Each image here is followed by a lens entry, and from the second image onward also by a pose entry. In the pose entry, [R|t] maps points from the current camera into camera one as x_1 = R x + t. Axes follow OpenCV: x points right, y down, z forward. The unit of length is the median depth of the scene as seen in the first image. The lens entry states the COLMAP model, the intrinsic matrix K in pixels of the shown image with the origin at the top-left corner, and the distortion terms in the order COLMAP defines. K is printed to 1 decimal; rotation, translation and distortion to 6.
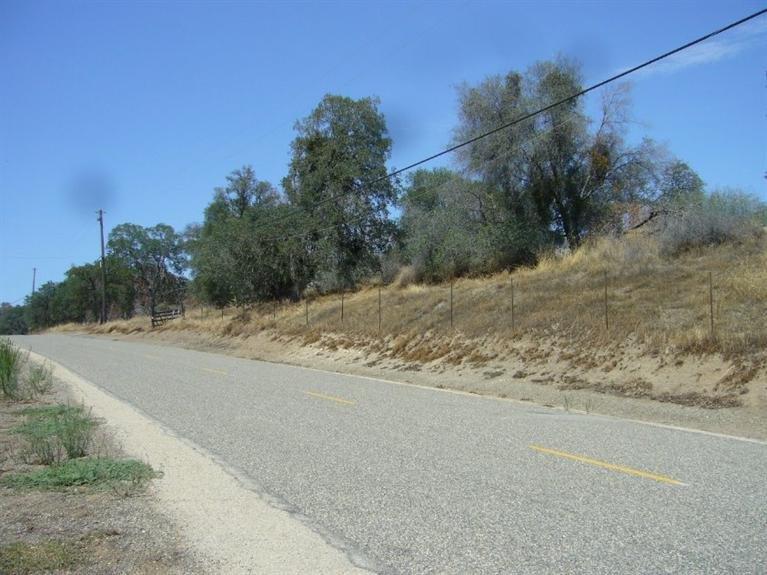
lens RADIAL K [[821.9, 0, 389.0], [0, 821.9, 291.2], [0, 0, 1]] dist [-0.061549, 0.026537]
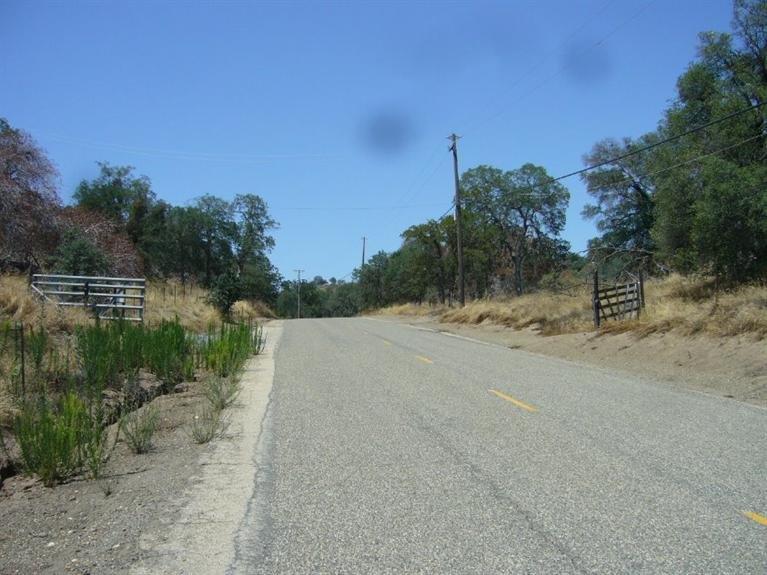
lens RADIAL K [[821.9, 0, 389.0], [0, 821.9, 291.2], [0, 0, 1]] dist [-0.061549, 0.026537]
pose [[0.926973, 0.002870, -0.375117, -0.124443], [0.007453, 0.999632, 0.026065, 0.008087], [0.375054, -0.026957, 0.926611, 0.294821]]
